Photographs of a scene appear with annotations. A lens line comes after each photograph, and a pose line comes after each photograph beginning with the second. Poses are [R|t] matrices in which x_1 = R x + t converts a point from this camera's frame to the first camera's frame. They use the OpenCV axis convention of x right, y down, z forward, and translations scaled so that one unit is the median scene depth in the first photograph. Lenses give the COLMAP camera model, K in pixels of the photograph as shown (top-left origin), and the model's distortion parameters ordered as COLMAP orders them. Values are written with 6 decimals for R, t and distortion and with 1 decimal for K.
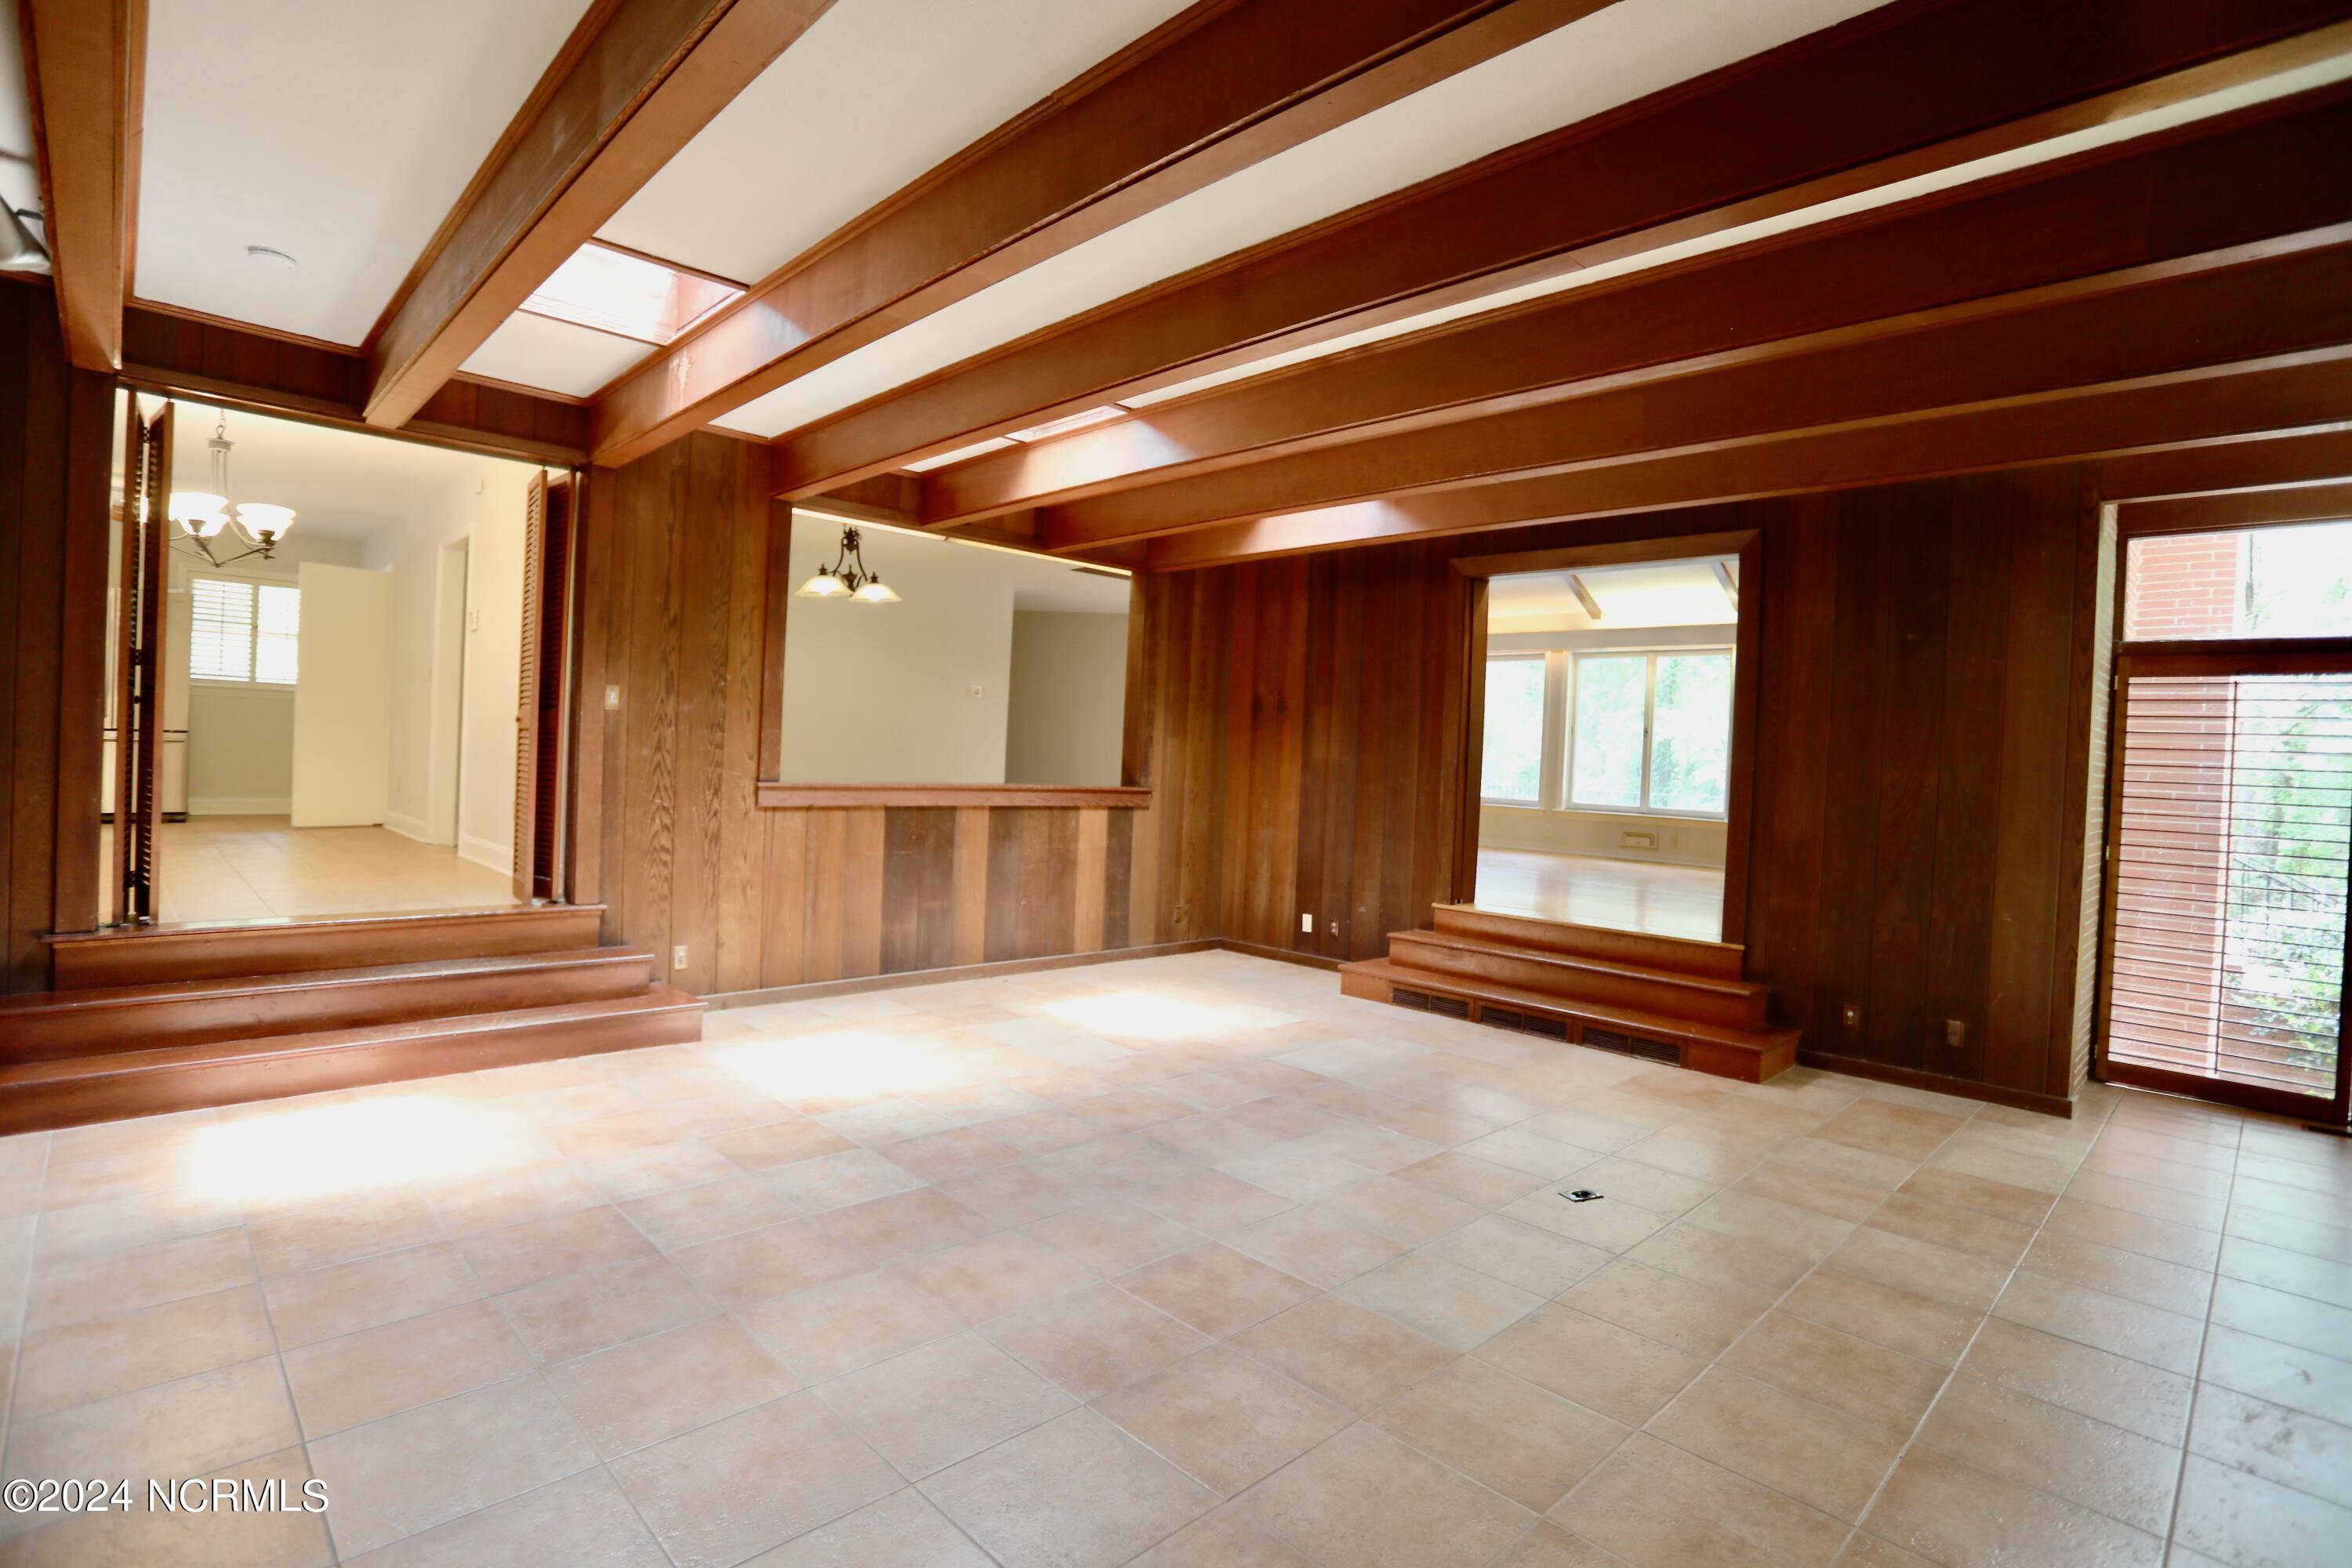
lens RADIAL K [[1145.7, 0, 1173.0], [0, 1145.7, 768.2], [0, 0, 1]] dist [-0.080546, 0.038739]
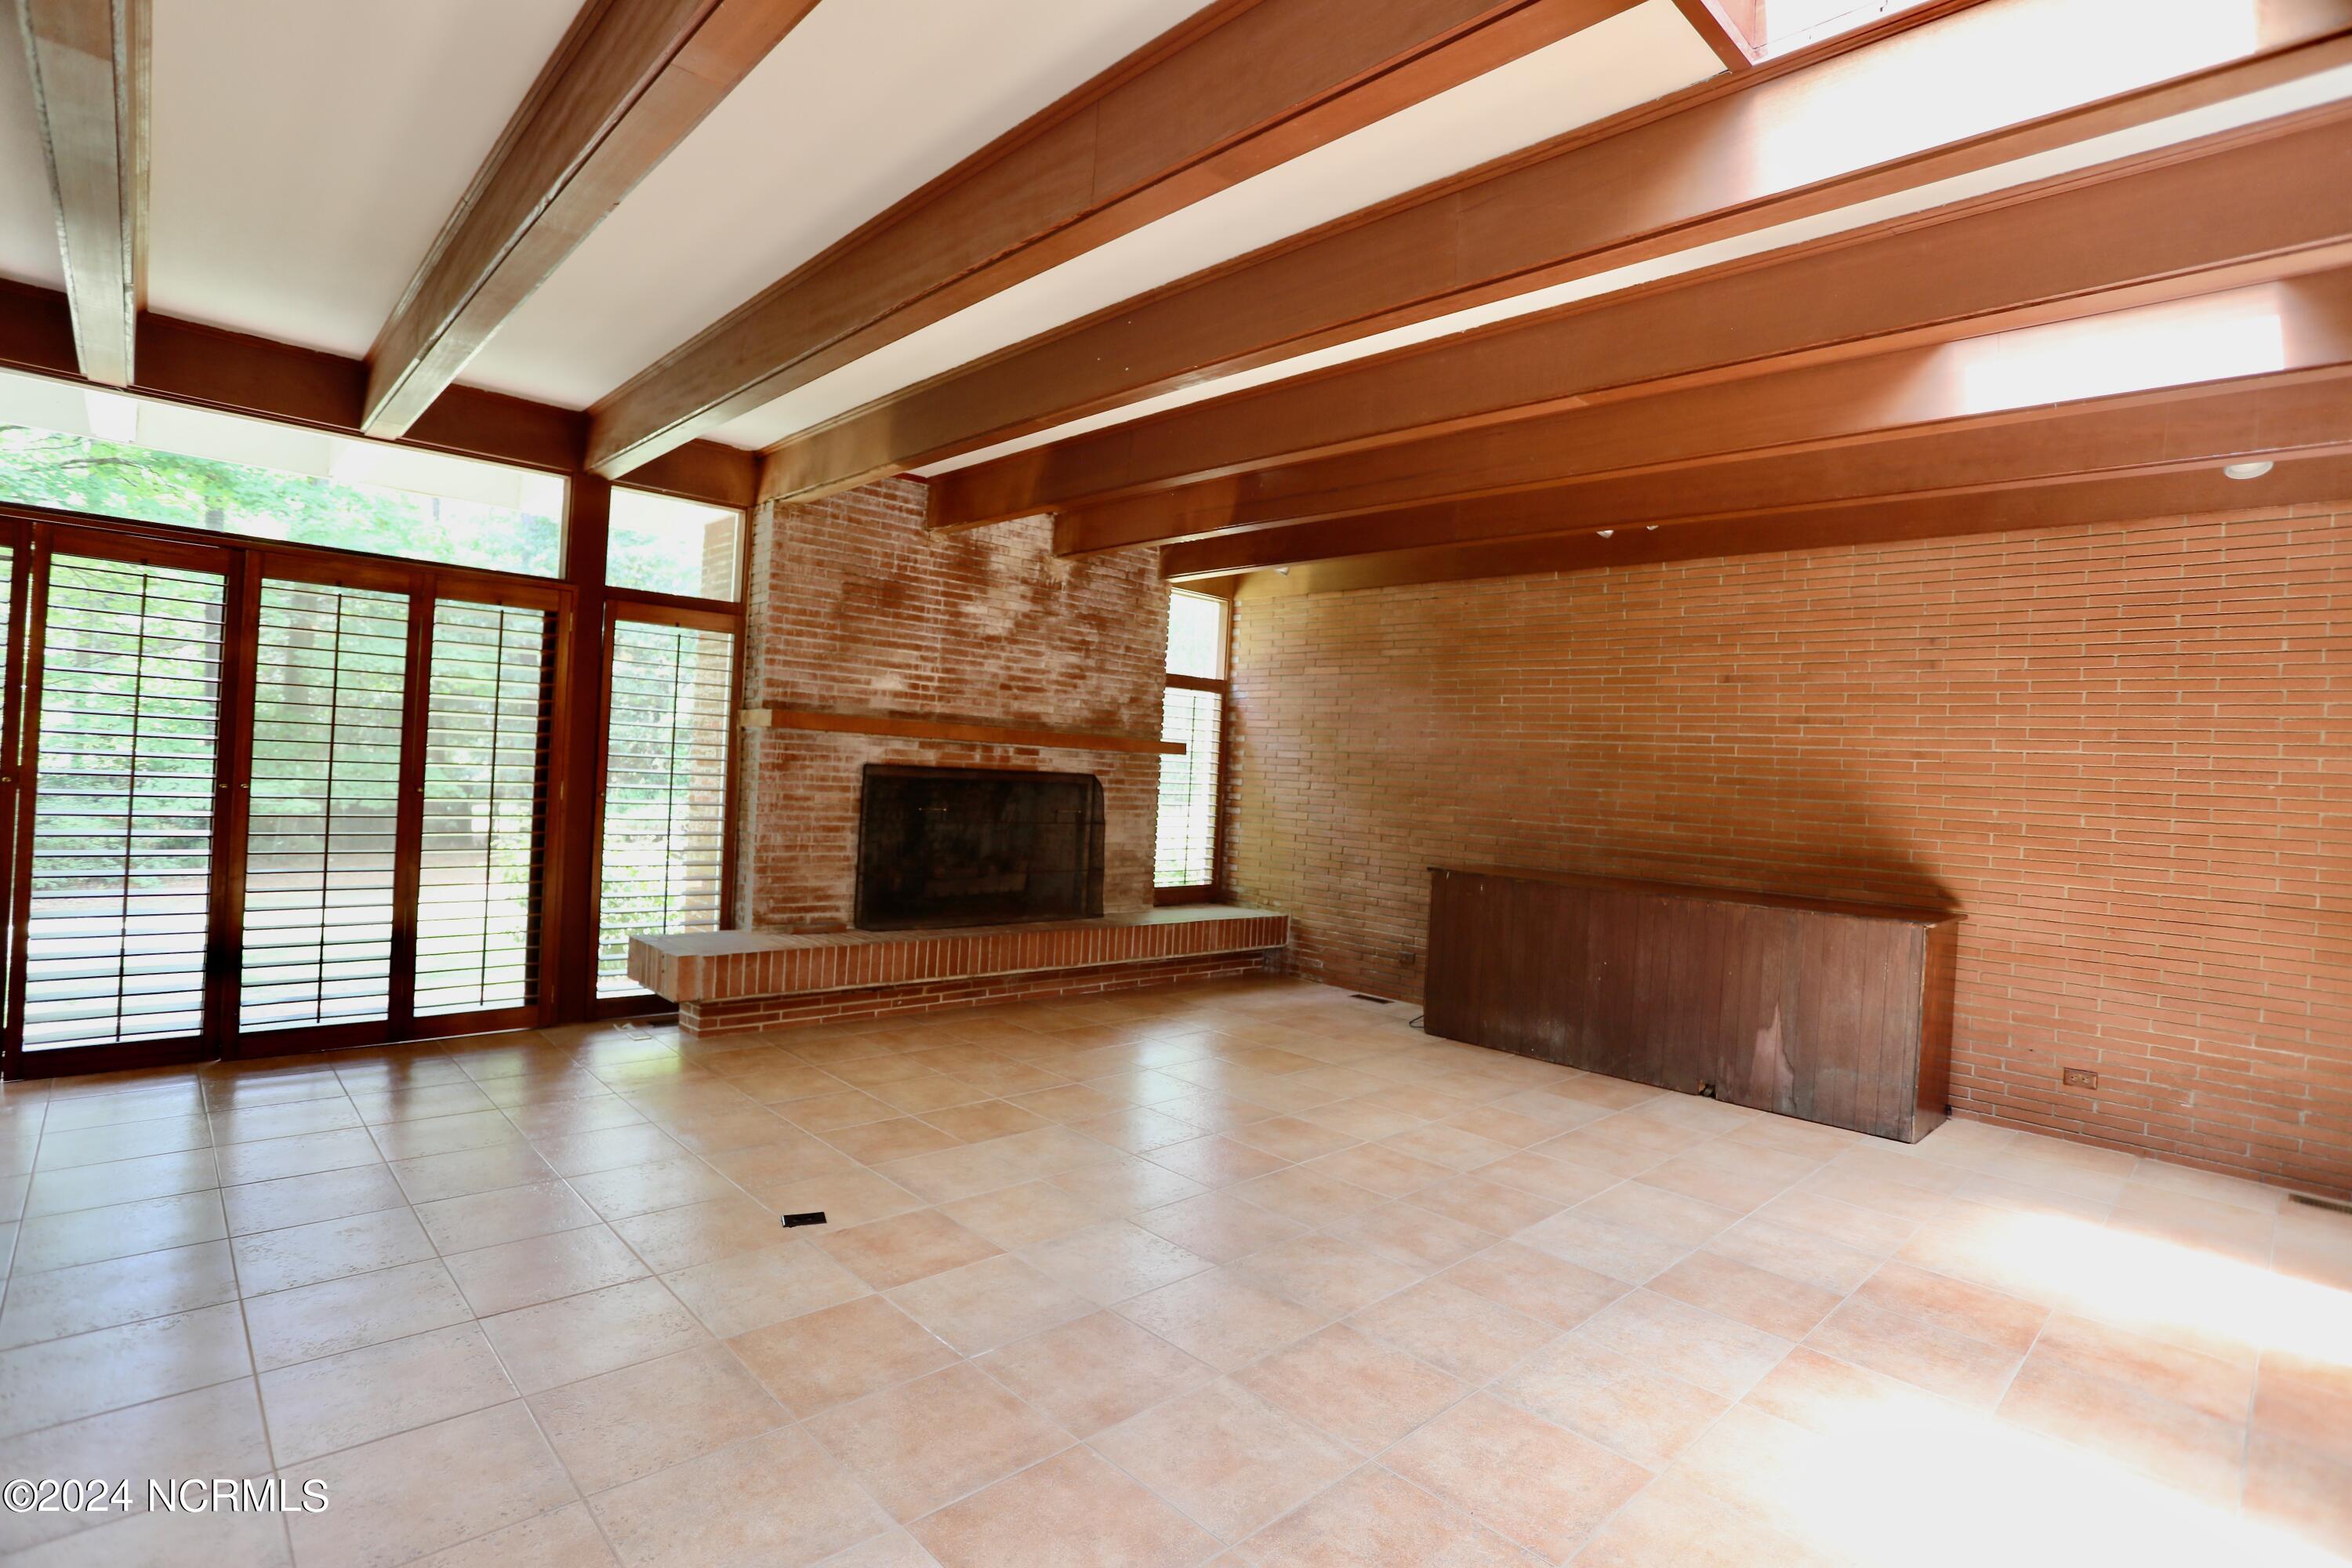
lens RADIAL K [[1145.7, 0, 1173.0], [0, 1145.7, 768.2], [0, 0, 1]] dist [-0.080546, 0.038739]
pose [[-0.995470, -0.094317, 0.012025, 0.079734], [-0.094179, 0.995488, 0.011554, -0.014086], [-0.013061, 0.010369, -0.999861, 1.609601]]
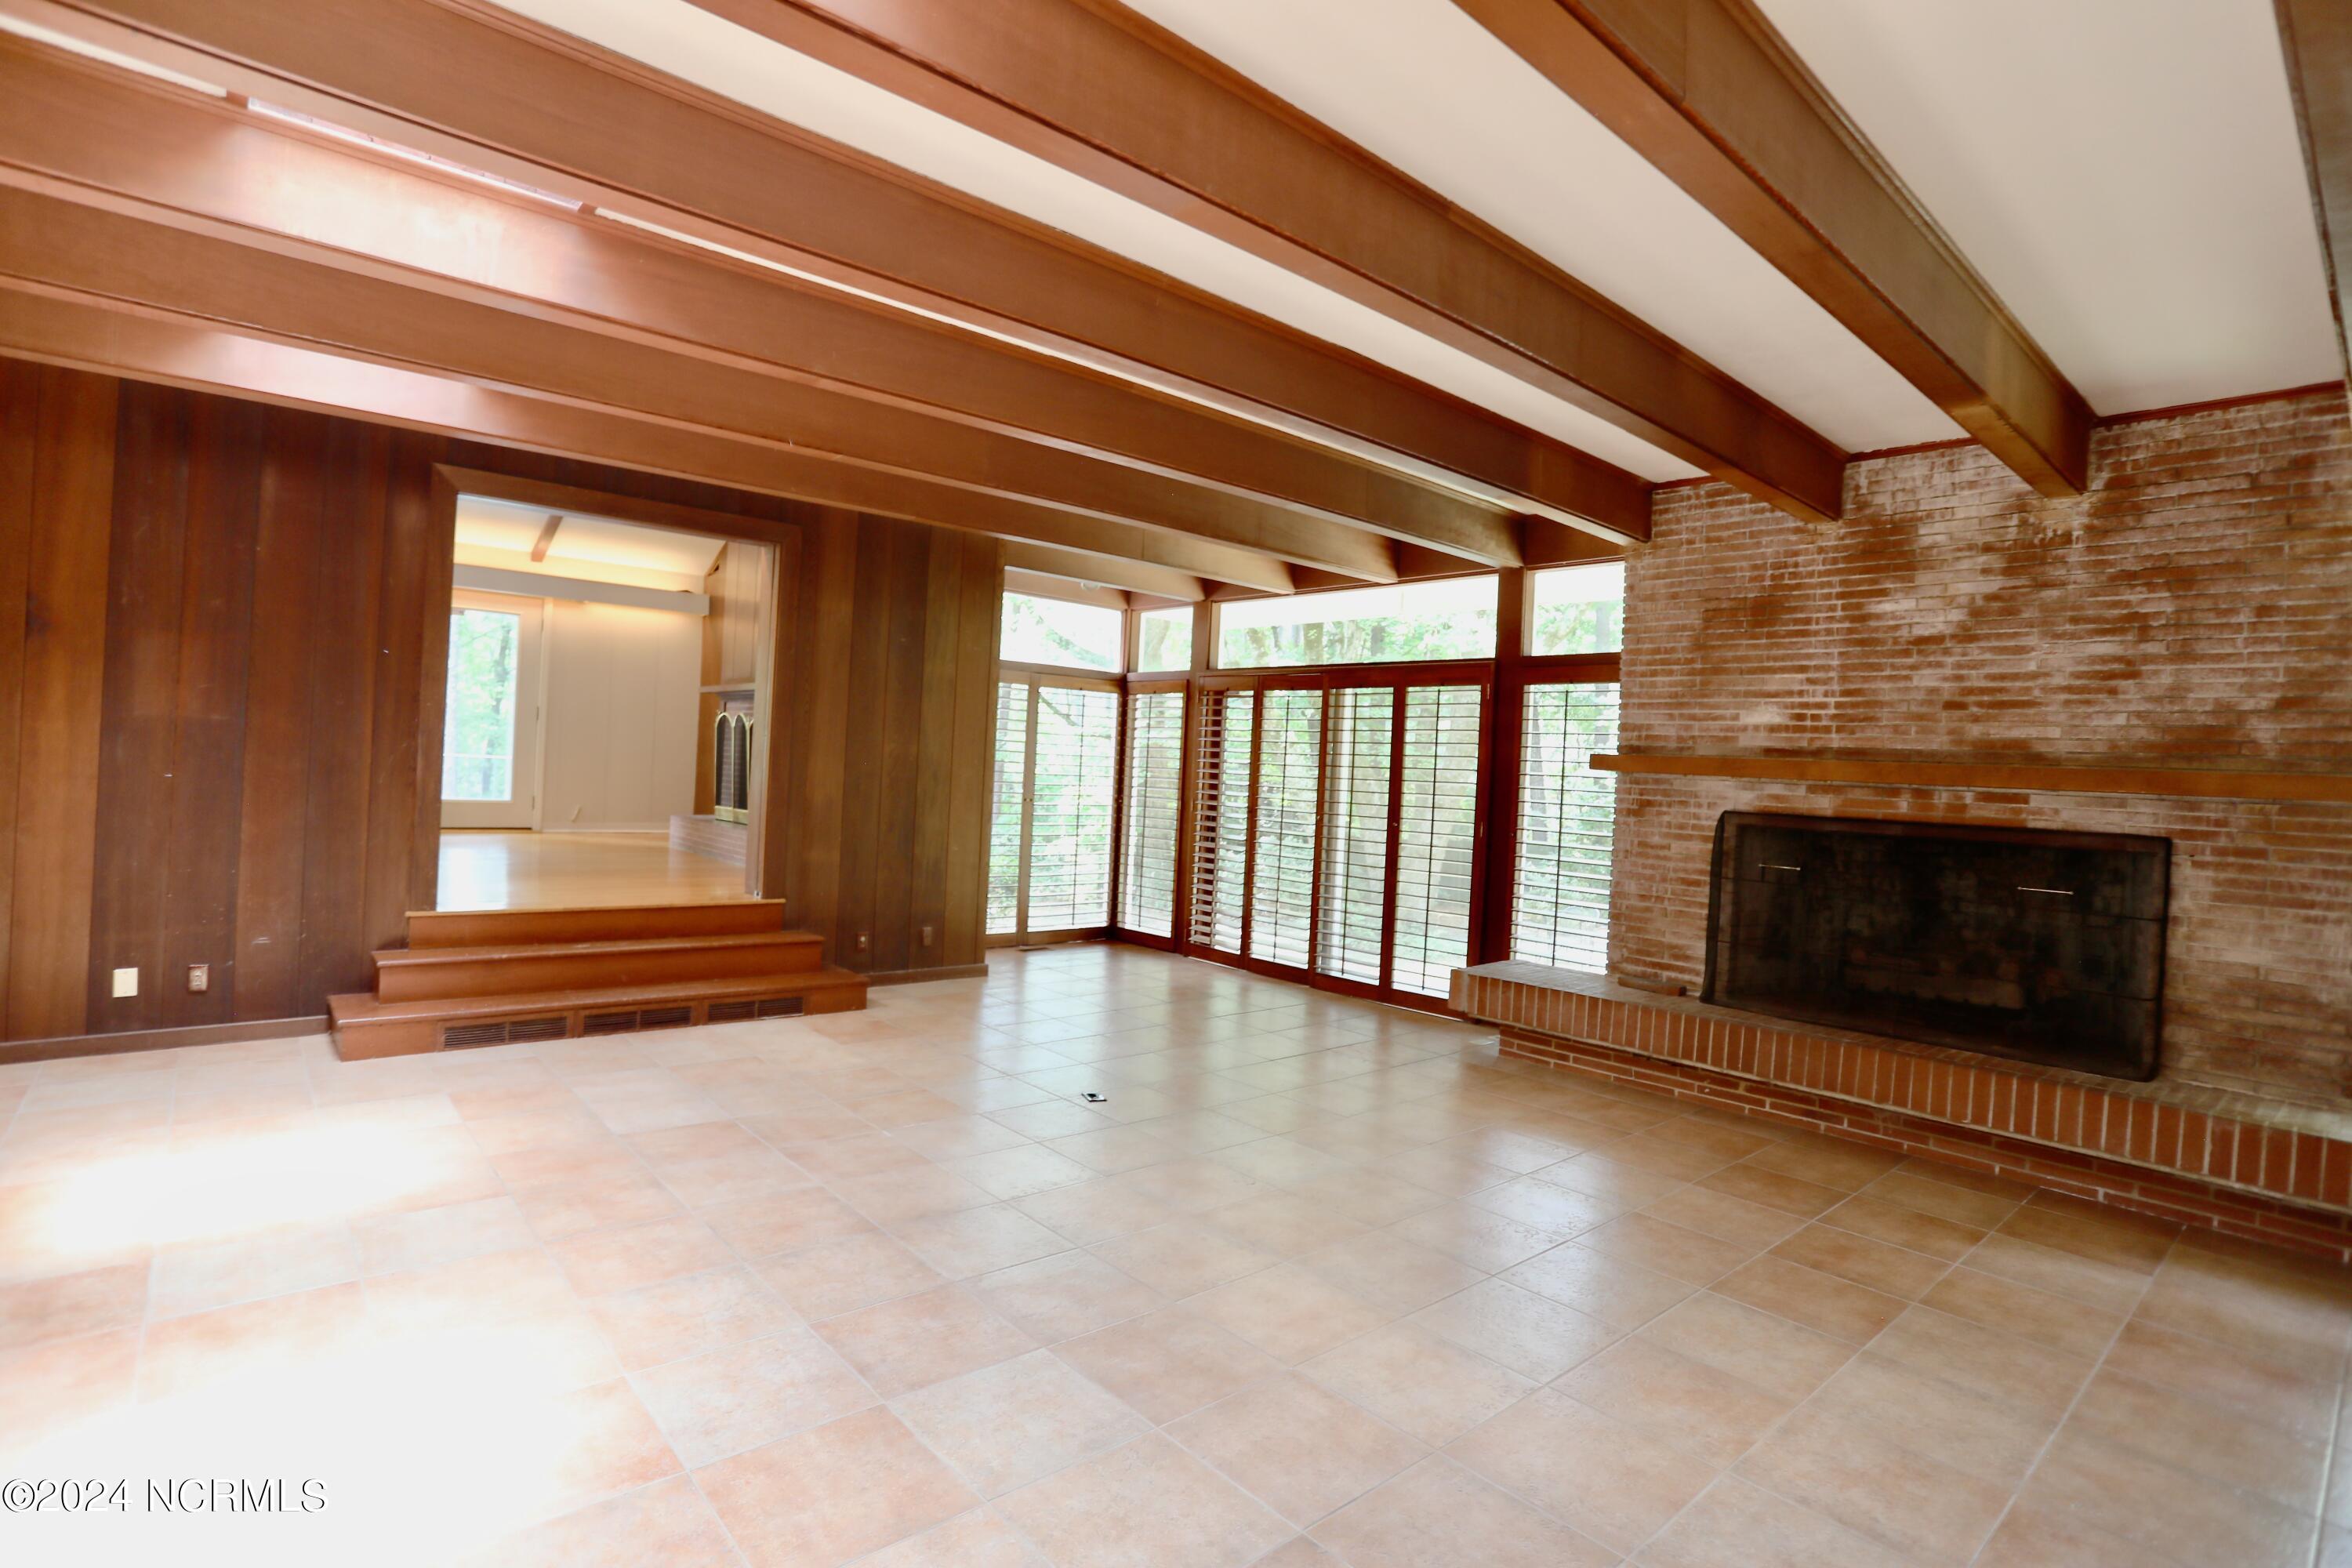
lens RADIAL K [[1142.5, 0, 1169.3], [0, 1142.5, 767.6], [0, 0, 1]] dist [-0.074664, 0.032820]
pose [[0.058305, -0.038998, 0.997537, -0.773471], [-0.034996, 0.998543, 0.041083, -0.043050], [-0.997685, -0.037305, 0.056855, 0.728453]]
